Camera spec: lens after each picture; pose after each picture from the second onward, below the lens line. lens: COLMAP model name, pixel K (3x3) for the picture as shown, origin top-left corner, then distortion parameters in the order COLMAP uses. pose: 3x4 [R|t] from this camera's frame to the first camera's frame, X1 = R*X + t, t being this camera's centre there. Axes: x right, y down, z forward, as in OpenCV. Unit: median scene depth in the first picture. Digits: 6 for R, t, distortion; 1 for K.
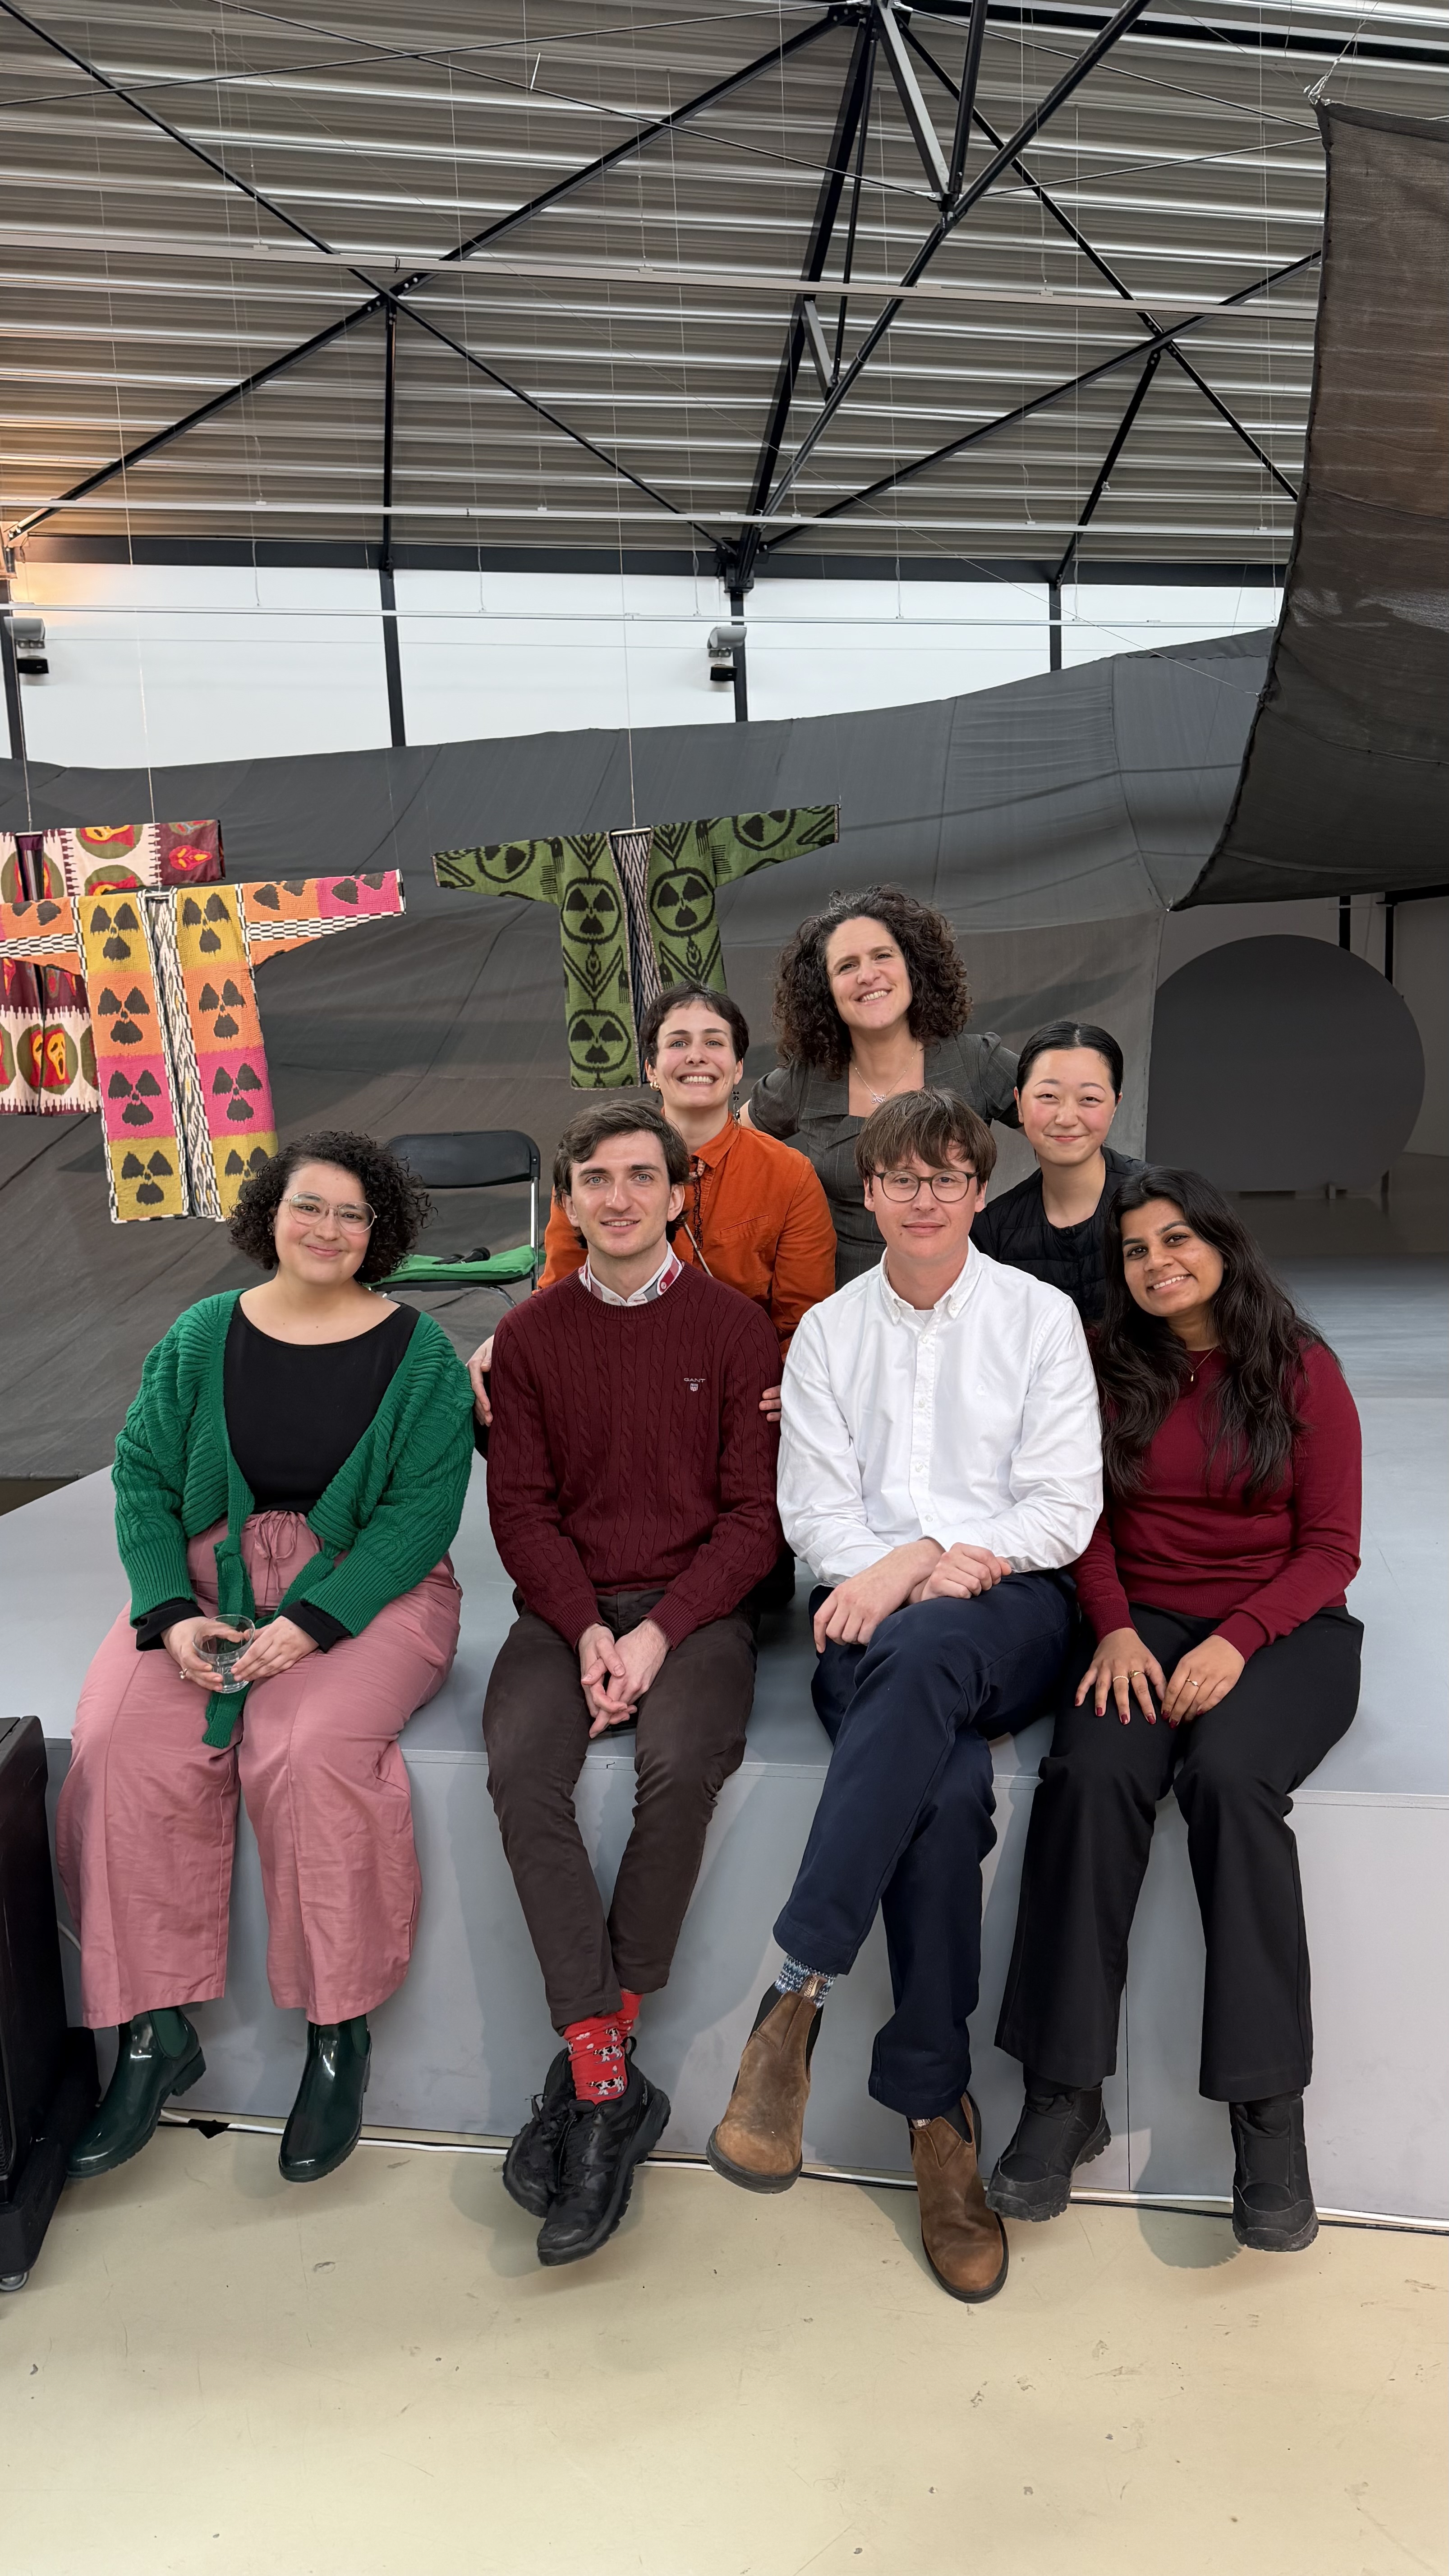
lens RADIAL K [[1790.2, 0, 724.5], [0, 1790.2, 1288.0], [0, 0, 1]] dist [0.103607, -0.173889]
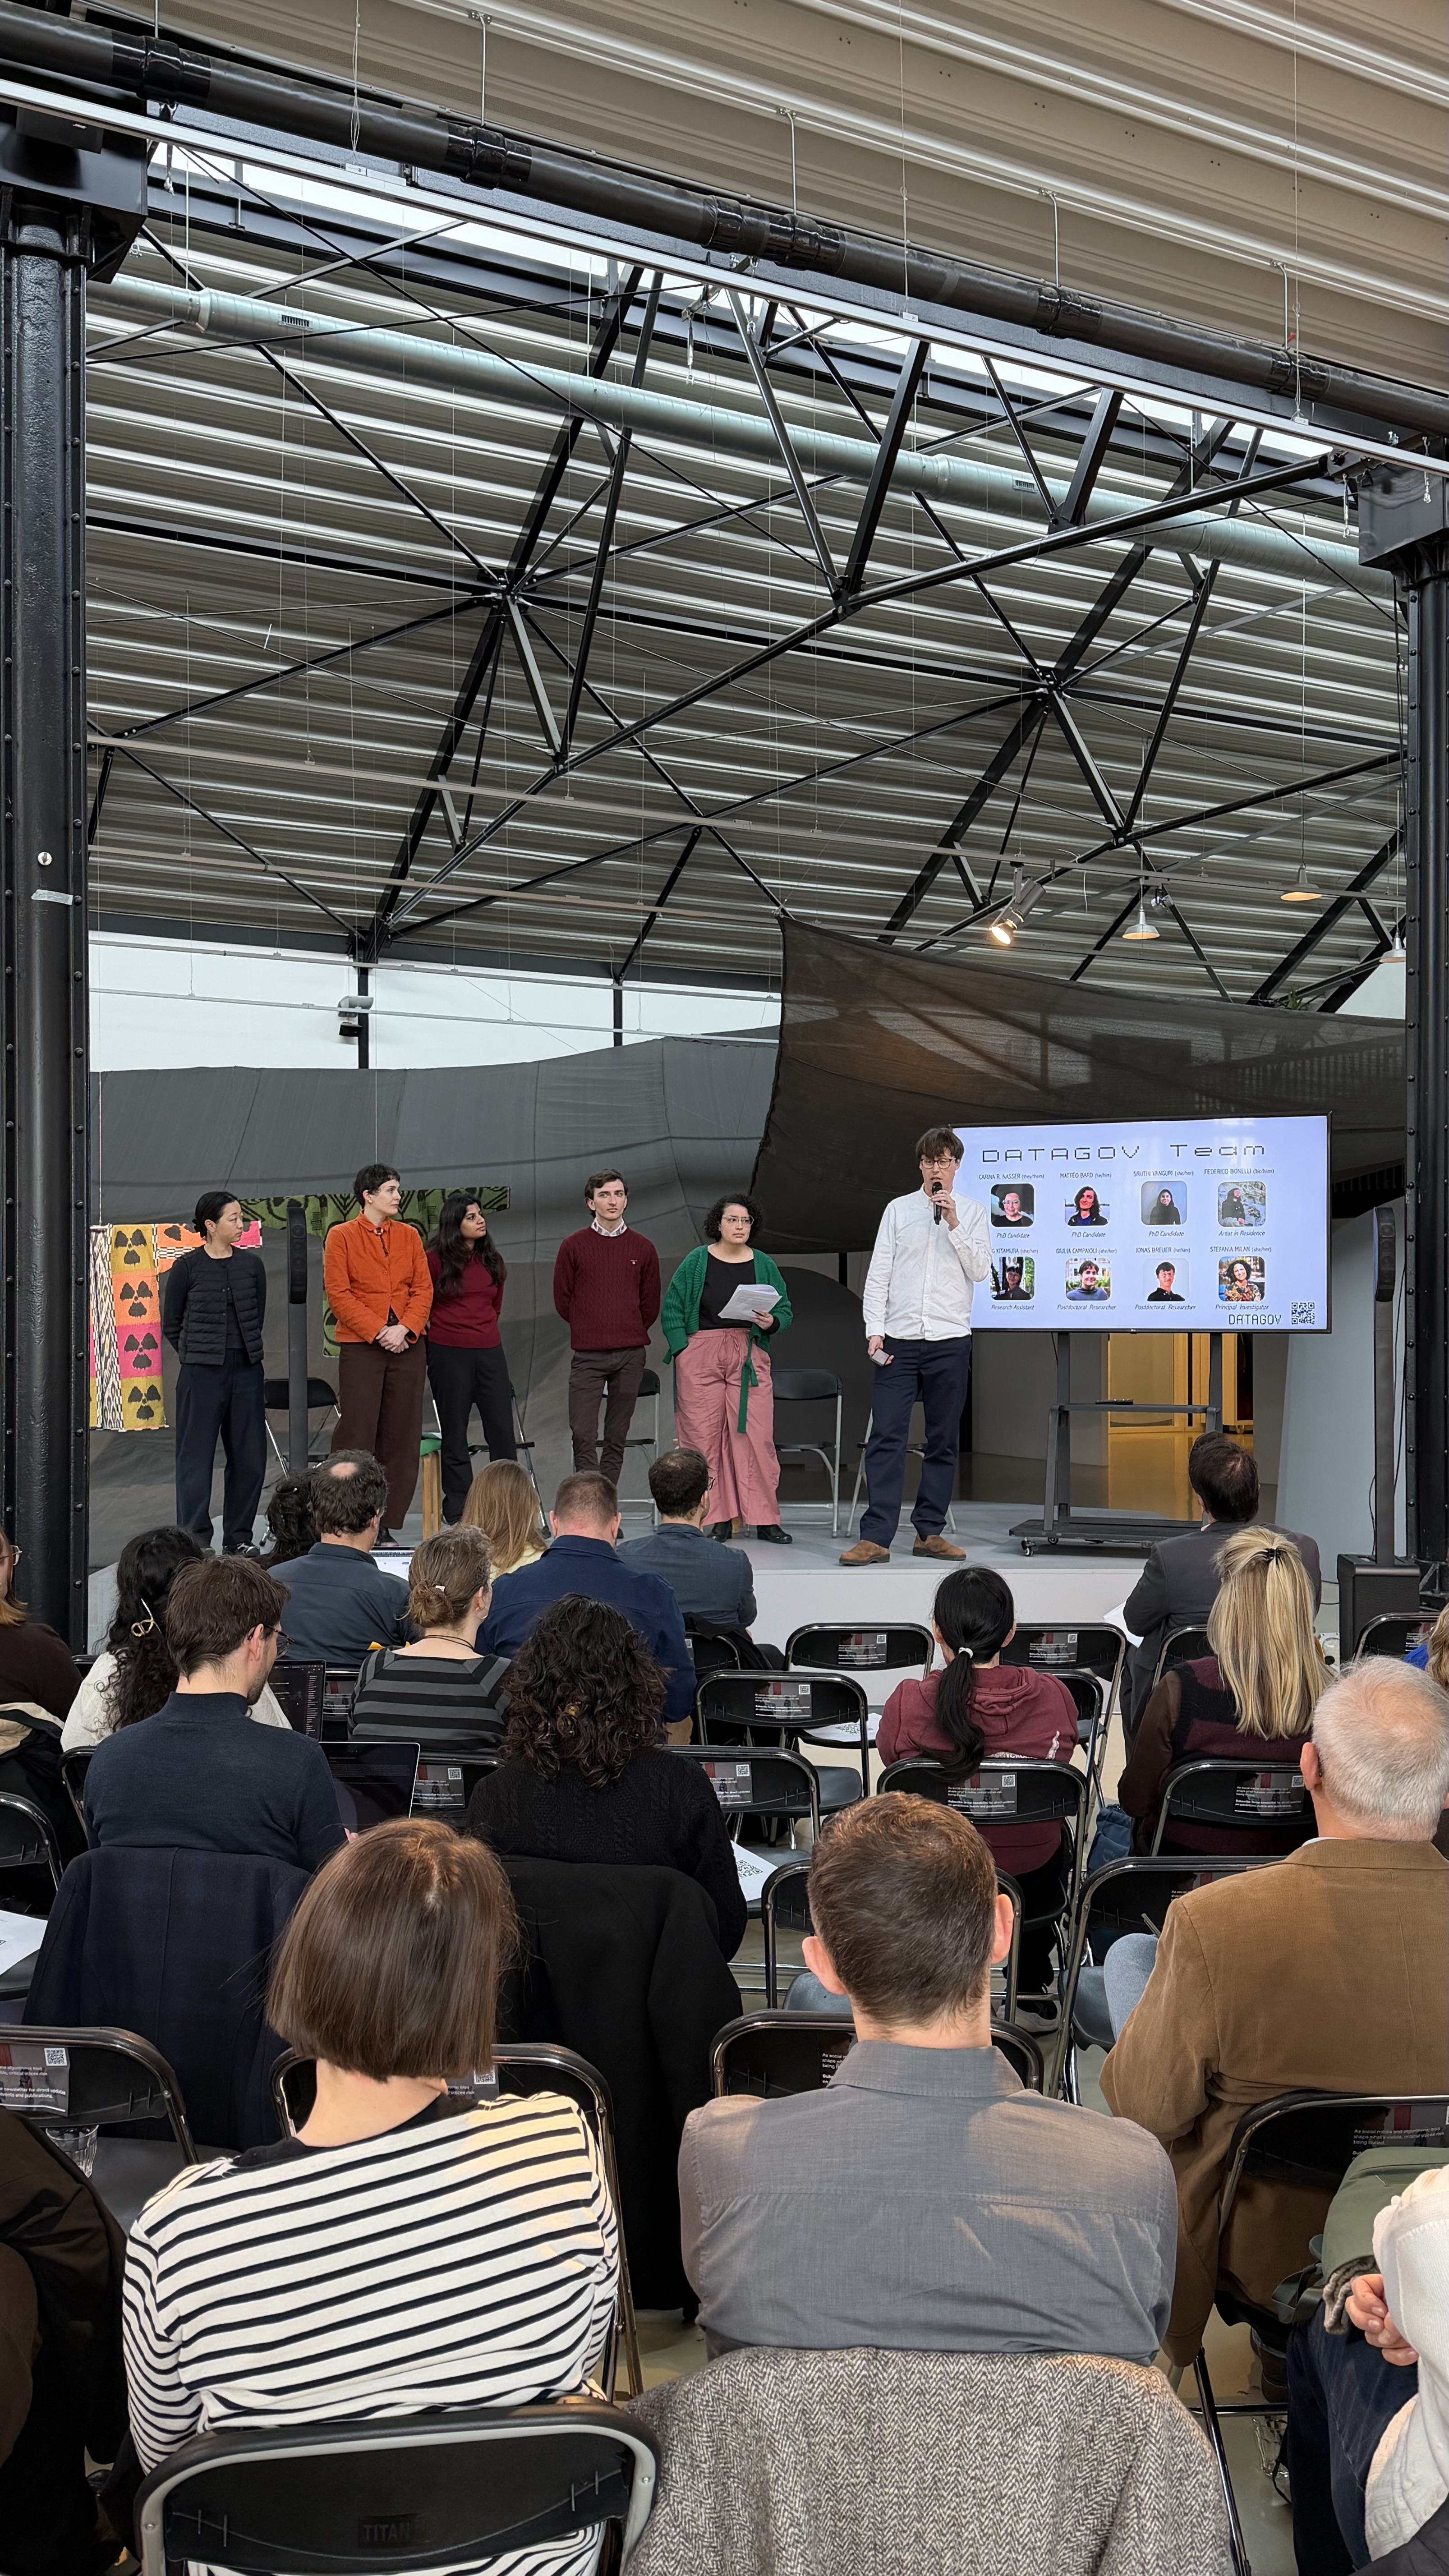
lens RADIAL K [[2091.5, 0, 732.8], [0, 2091.5, 1298.7], [0, 0, 1]] dist [0.115318, -0.218441]
pose [[0.967830, 0.041407, 0.248174, -0.194688], [-0.001906, 0.987543, -0.157336, 0.117488], [-0.251597, 0.151802, 0.955853, -0.780049]]
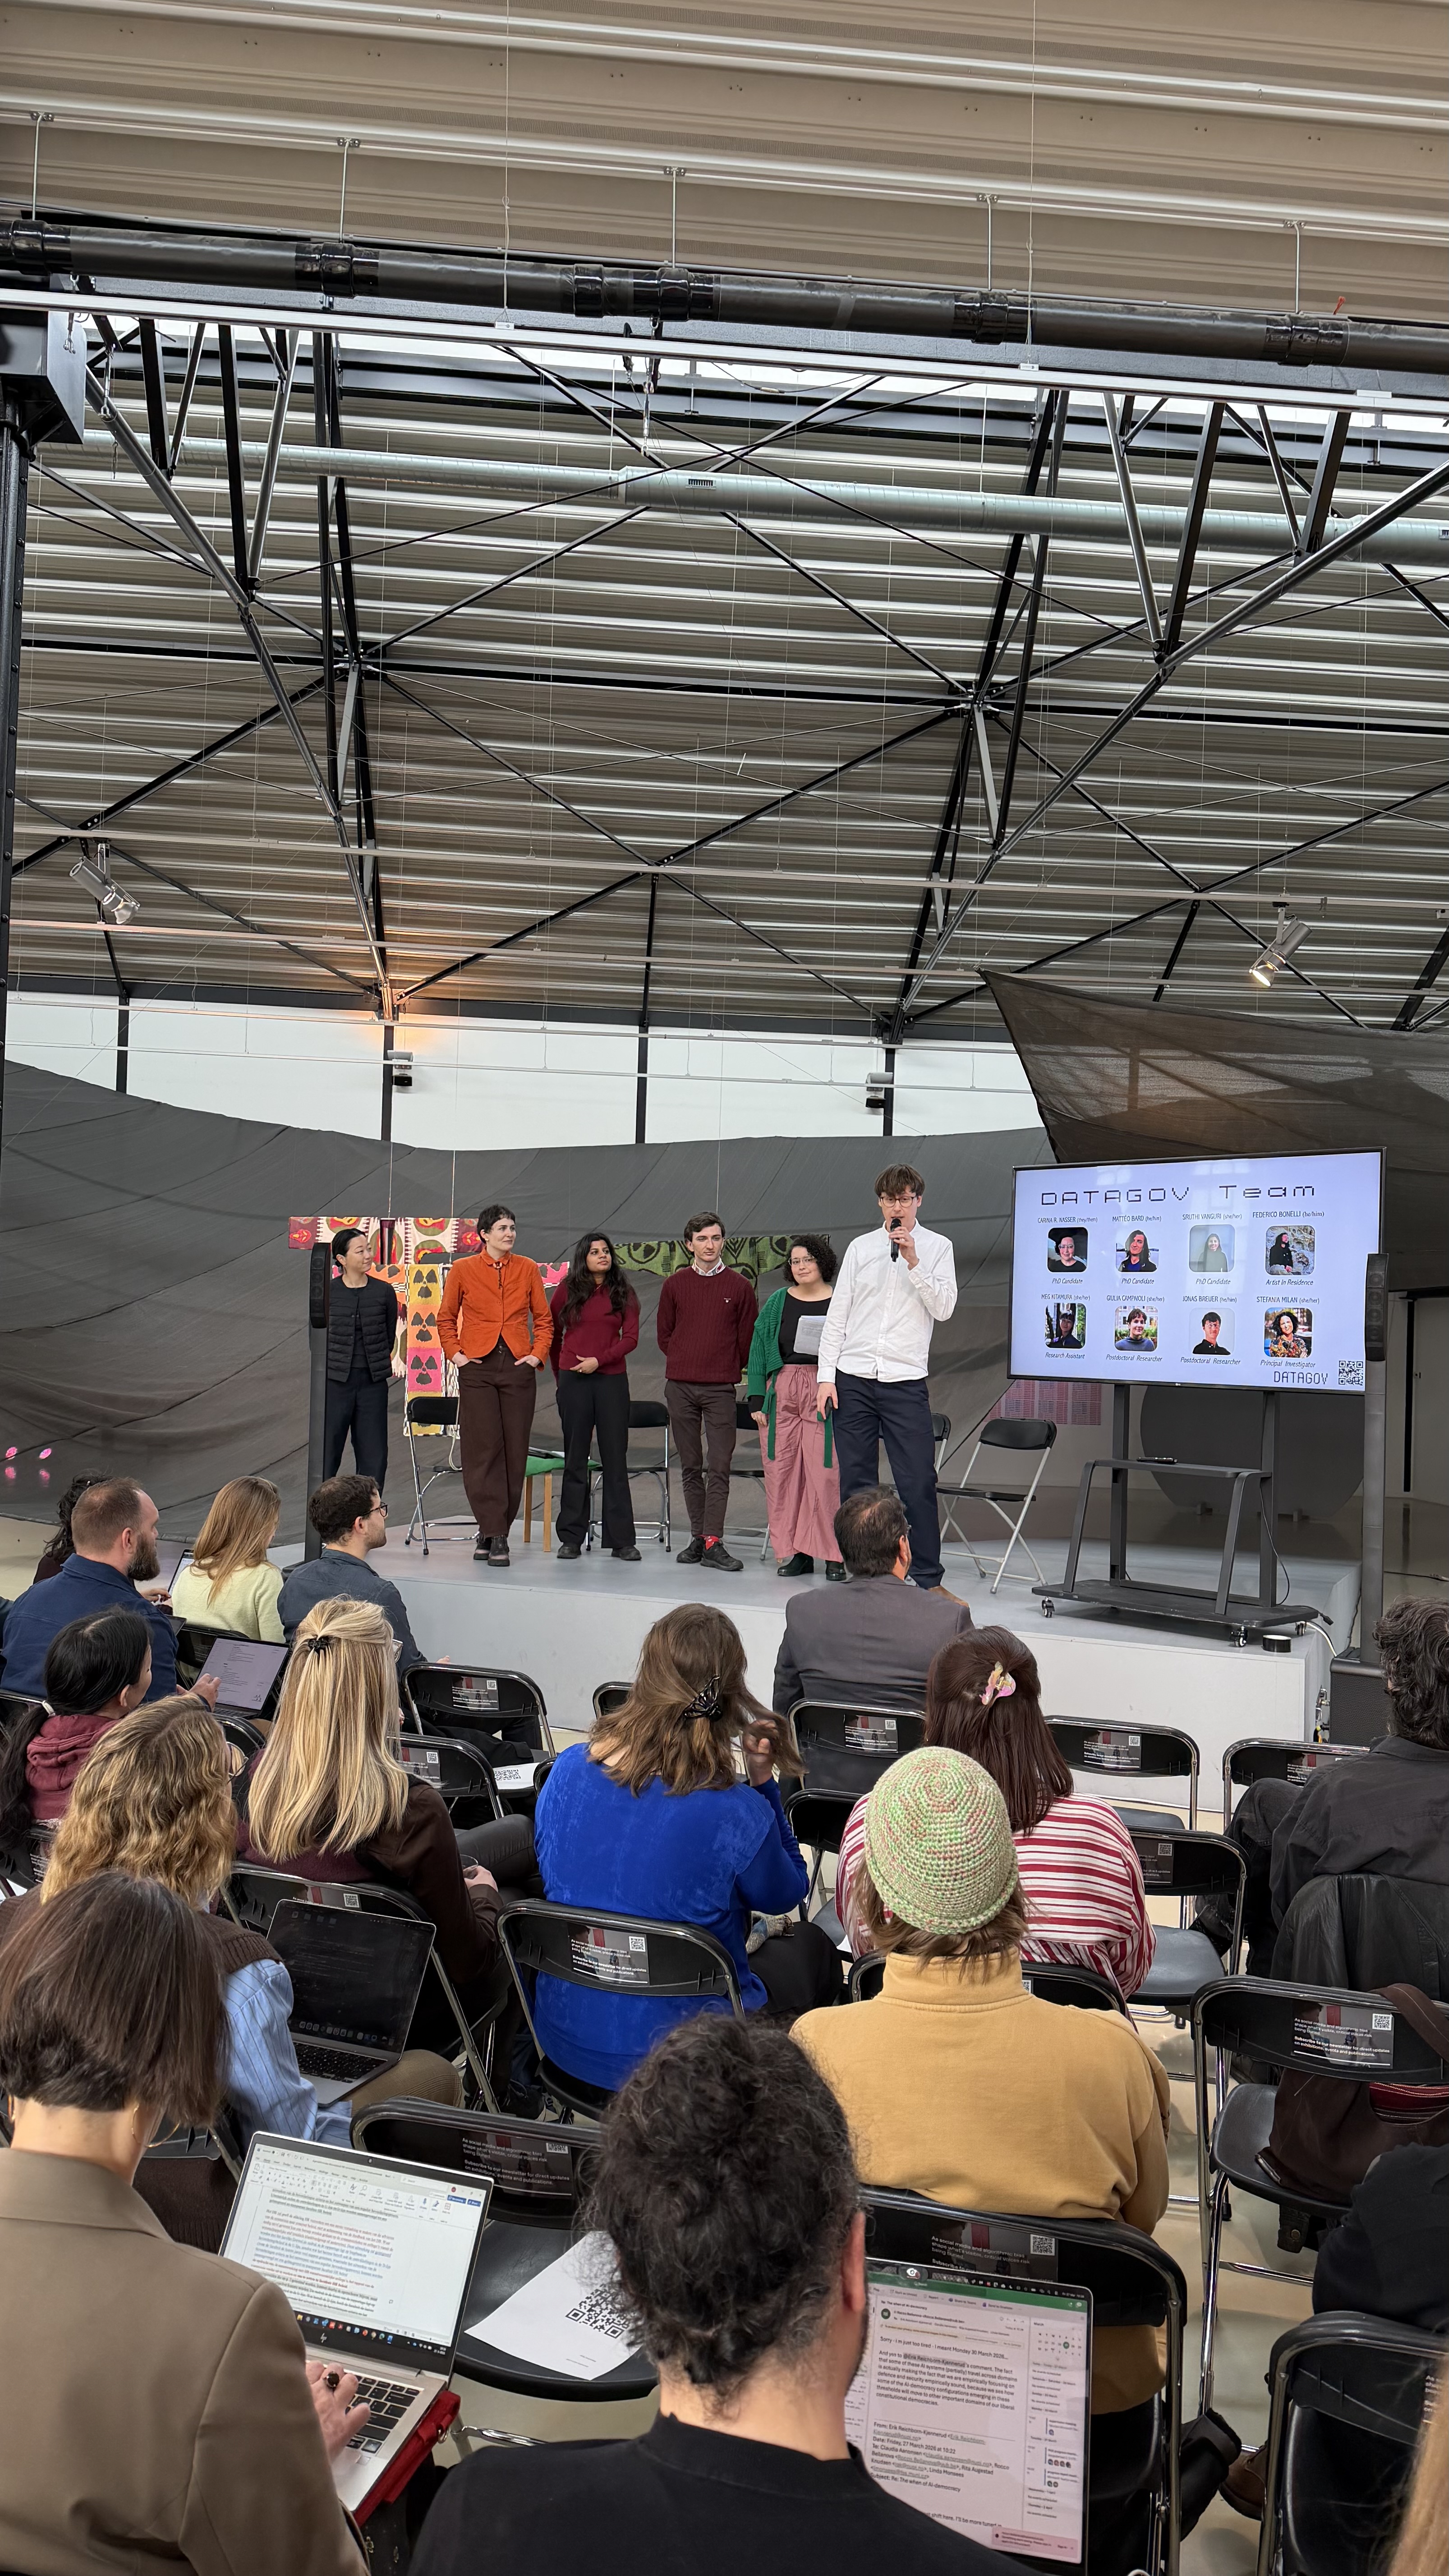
lens RADIAL K [[1777.3, 0, 708.6], [0, 1777.3, 1295.7], [0, 0, 1]] dist [0.164156, -0.338114]
pose [[0.983285, 0.068306, -0.168776, 0.235605], [-0.095931, 0.982220, -0.161370, 0.078408], [0.154753, 0.174864, 0.972355, -0.666809]]
